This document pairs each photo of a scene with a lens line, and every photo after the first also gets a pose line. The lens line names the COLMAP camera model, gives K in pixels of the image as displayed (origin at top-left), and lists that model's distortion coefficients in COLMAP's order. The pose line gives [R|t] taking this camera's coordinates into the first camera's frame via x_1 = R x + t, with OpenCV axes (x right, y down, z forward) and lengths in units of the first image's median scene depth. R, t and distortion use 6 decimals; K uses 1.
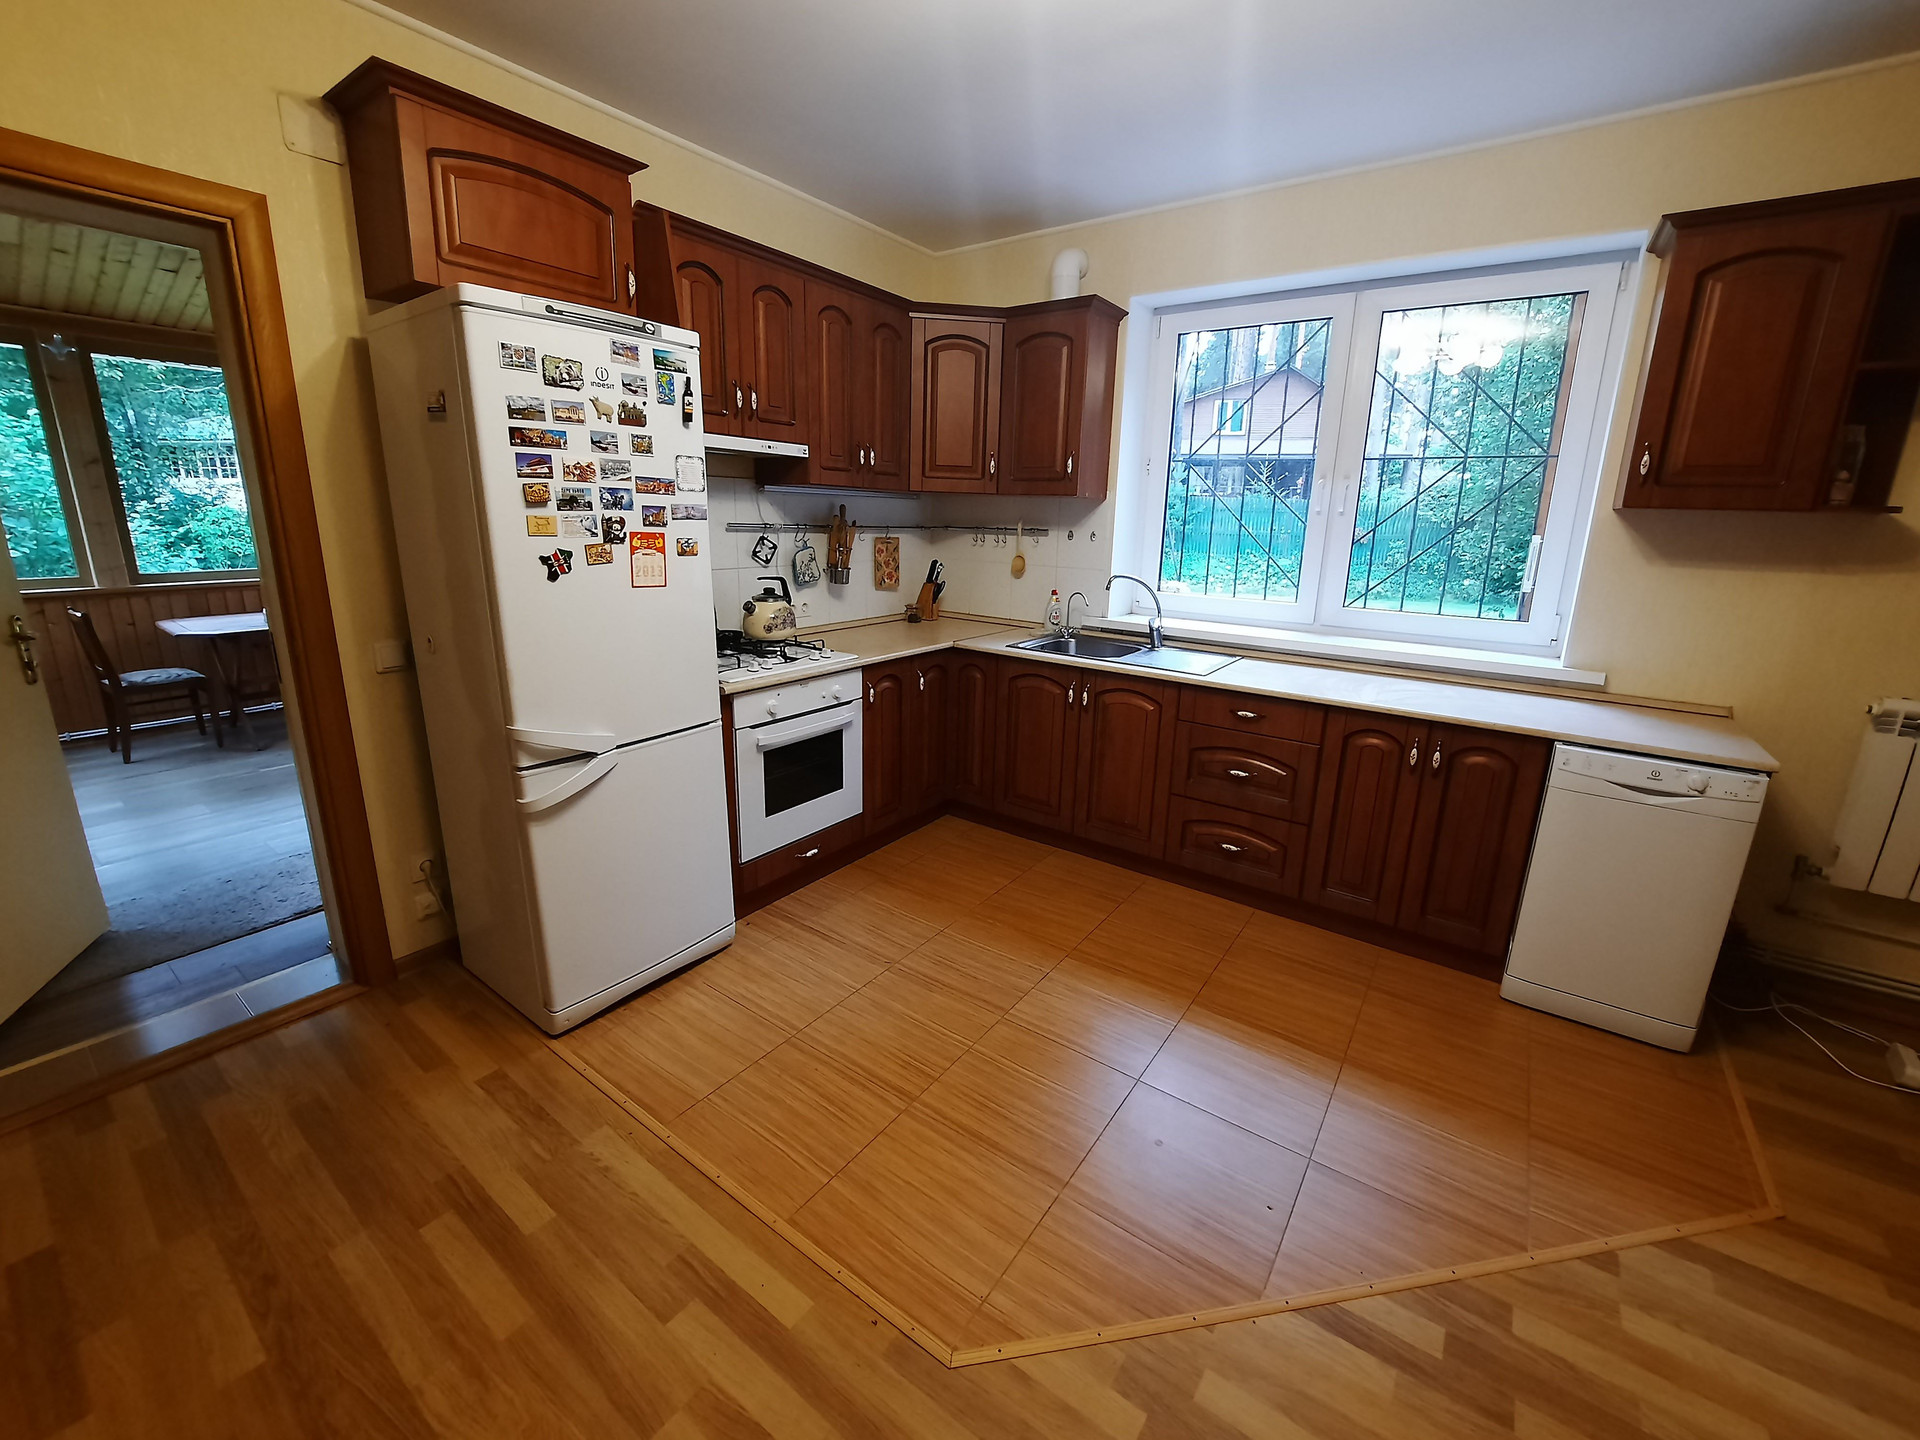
lens RADIAL K [[770.1, 0, 963.8], [0, 770.1, 704.2], [0, 0, 1]] dist [-0.017381, -0.000193]
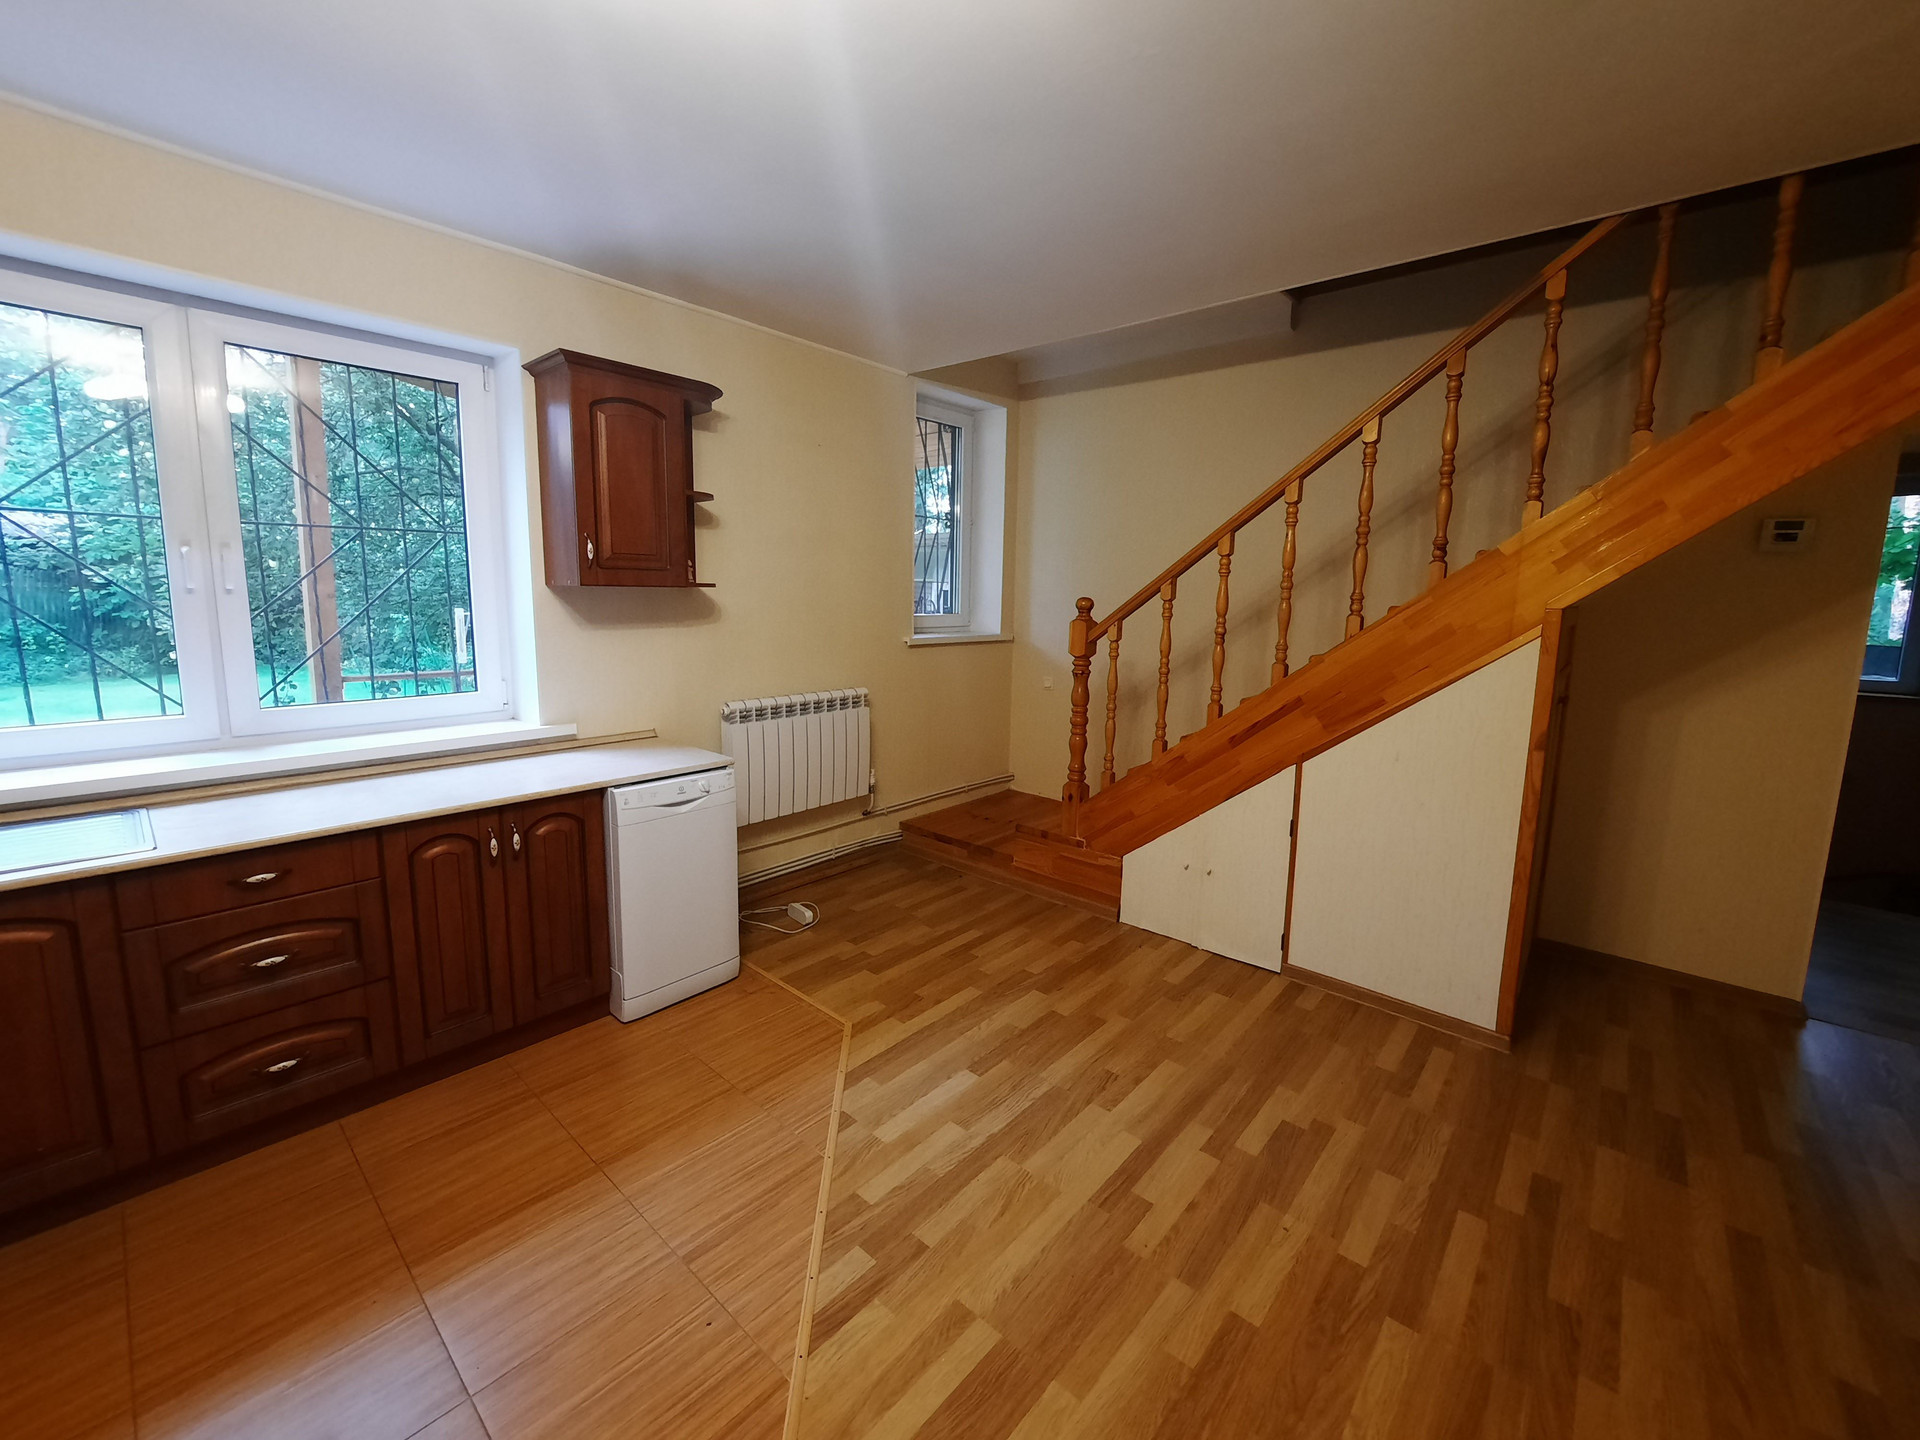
lens RADIAL K [[770.1, 0, 963.8], [0, 770.1, 704.2], [0, 0, 1]] dist [-0.017381, -0.000193]
pose [[0.086510, -0.165833, 0.982352, -0.293603], [0.222455, 0.964368, 0.143206, -0.121610], [-0.971097, 0.206140, 0.120318, 0.320348]]
